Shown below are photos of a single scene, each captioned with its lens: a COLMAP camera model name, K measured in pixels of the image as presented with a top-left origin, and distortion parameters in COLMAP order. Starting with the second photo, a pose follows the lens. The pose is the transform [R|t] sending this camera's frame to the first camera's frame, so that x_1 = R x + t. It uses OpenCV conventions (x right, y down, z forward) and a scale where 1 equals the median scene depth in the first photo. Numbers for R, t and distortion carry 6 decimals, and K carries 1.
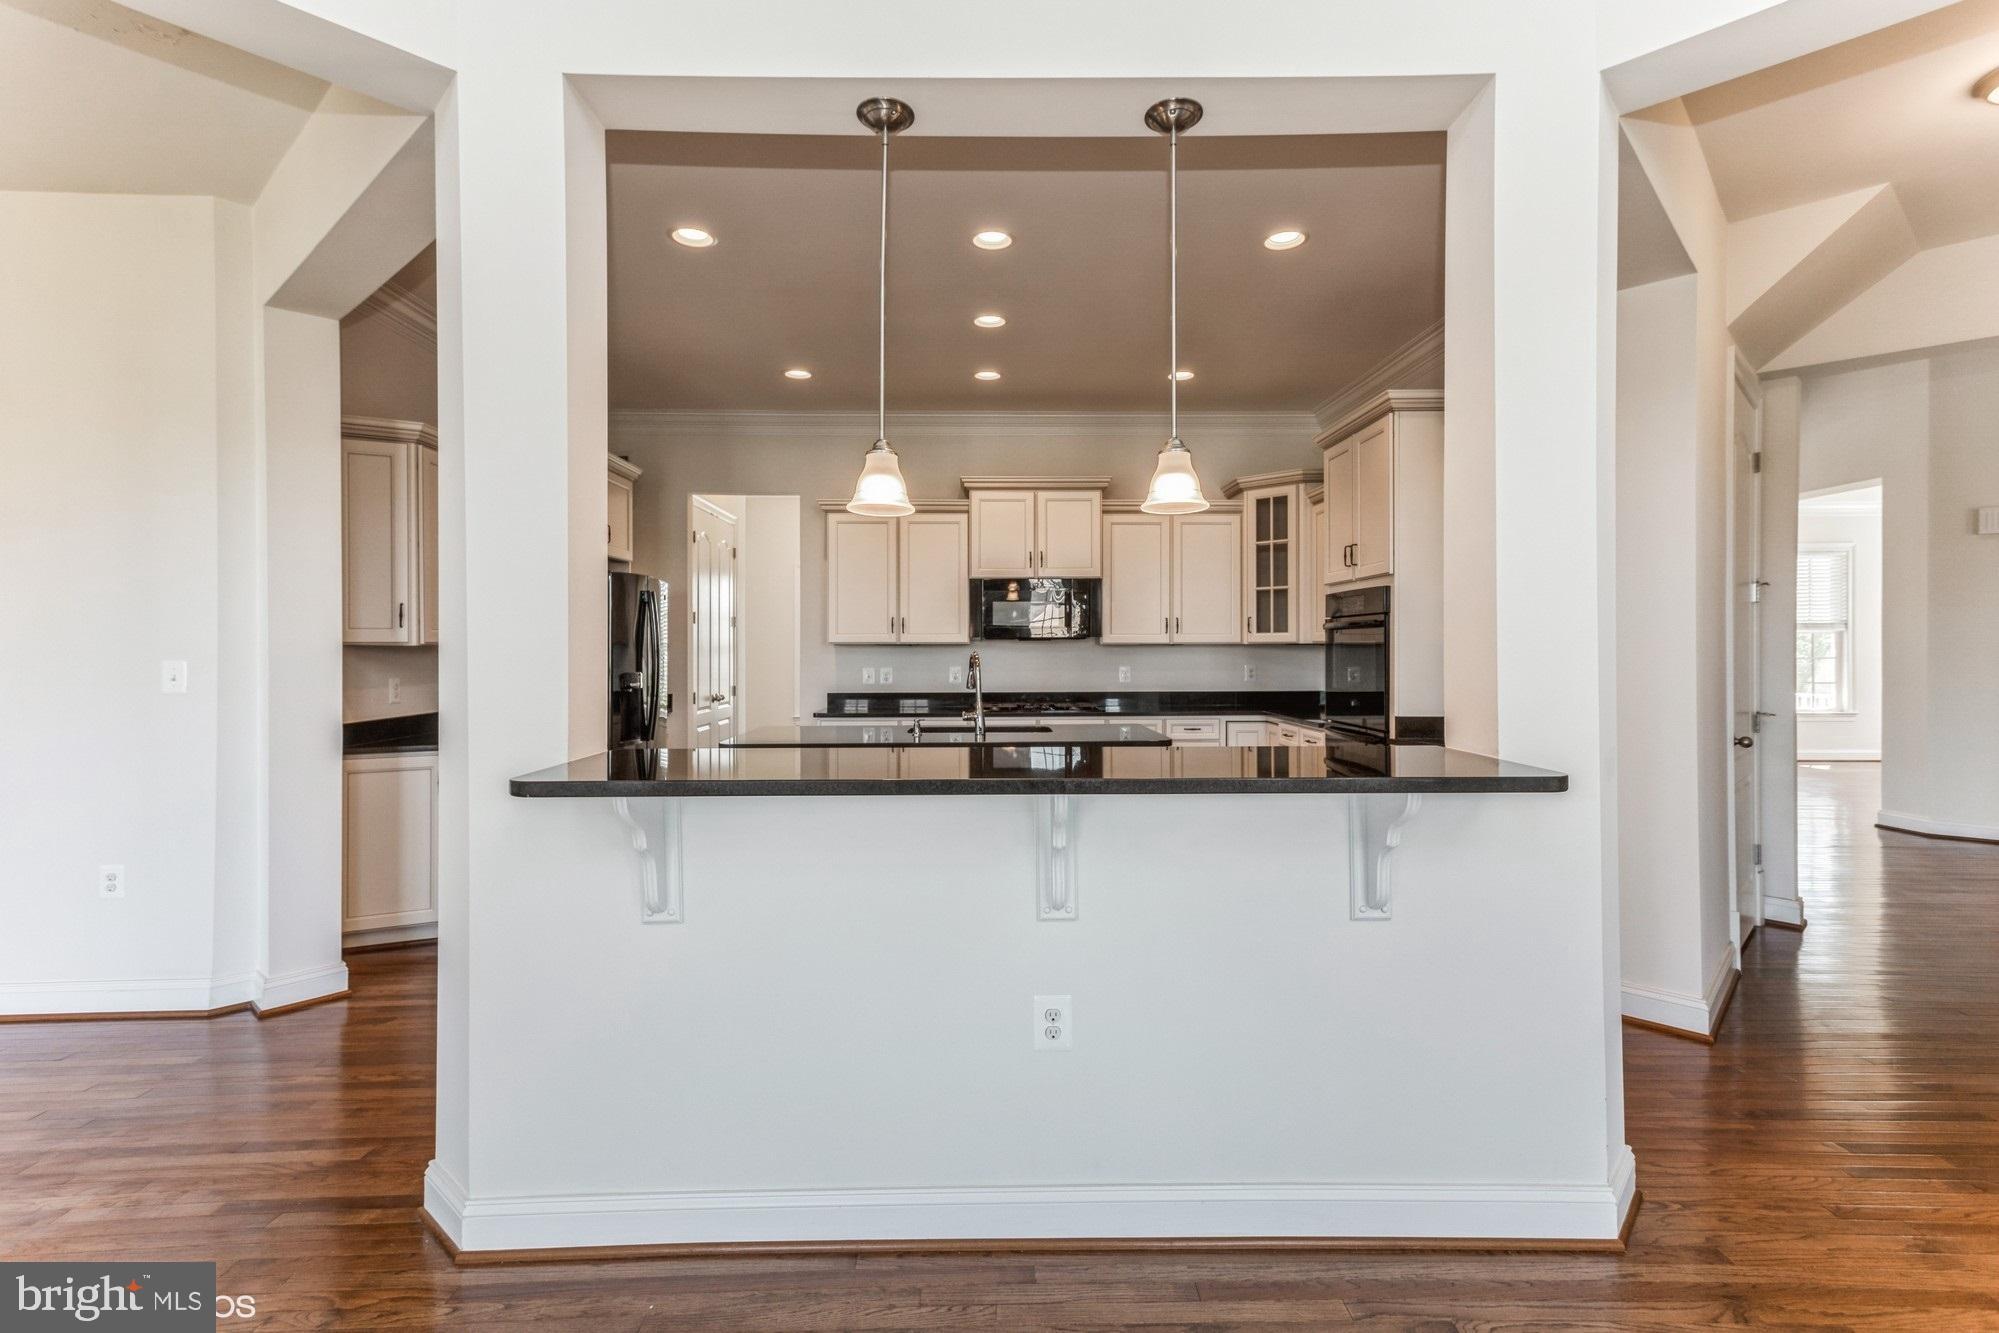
lens RADIAL K [[944.9, 0, 993.0], [0, 944.9, 642.1], [0, 0, 1]] dist [0.039262, 0.000772]
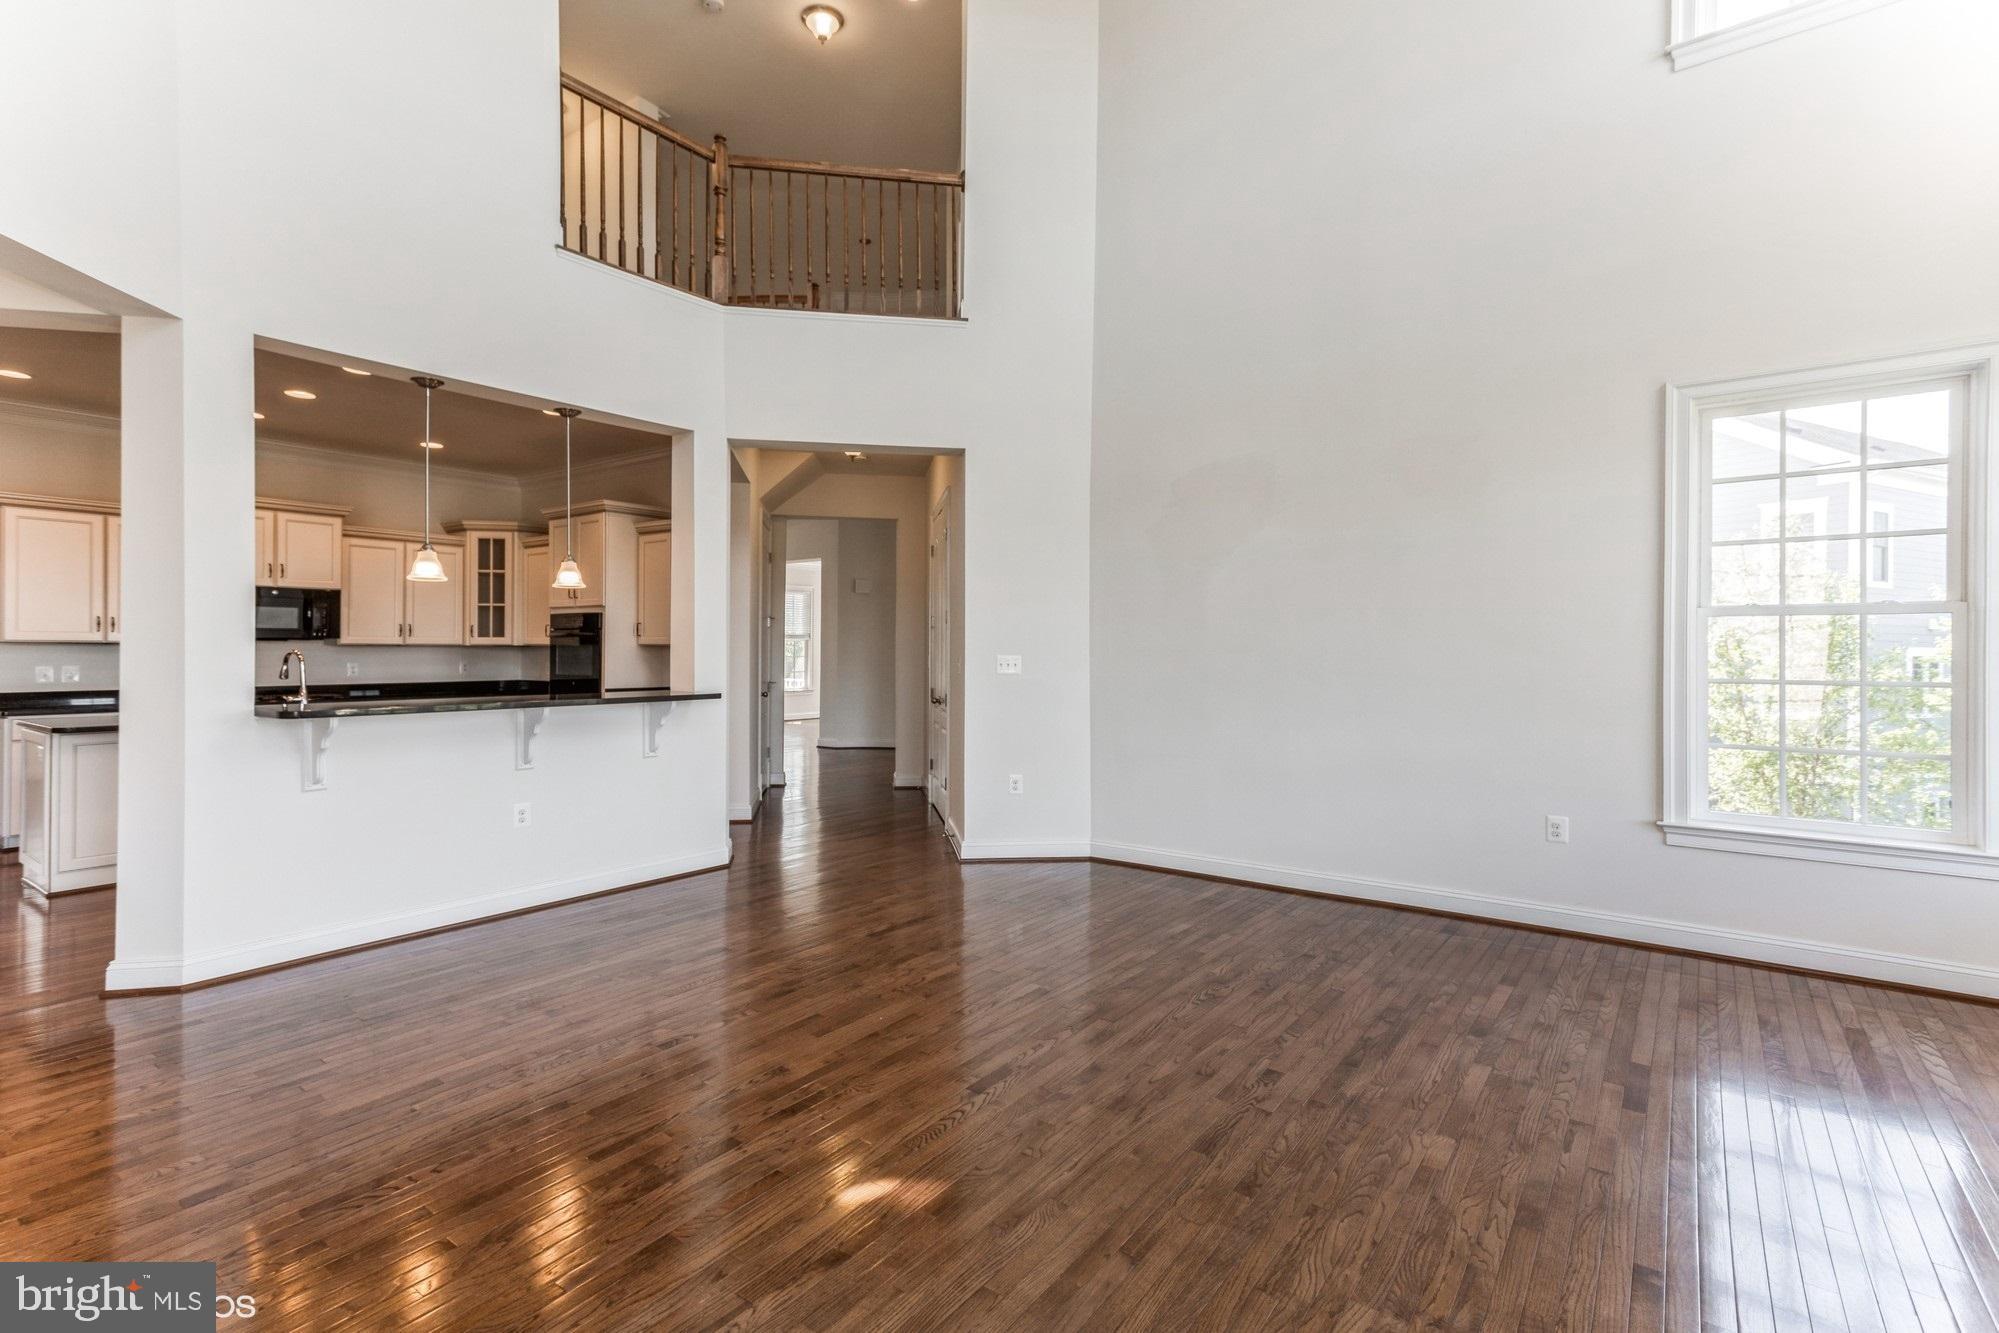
lens RADIAL K [[944.9, 0, 994.1], [0, 944.9, 649.9], [0, 0, 1]] dist [0.039262, 0.000772]
pose [[0.616052, 0.003332, 0.787698, -0.346515], [-0.009083, 0.999955, 0.002874, -0.002383], [-0.787653, -0.008925, 0.616055, -0.424070]]
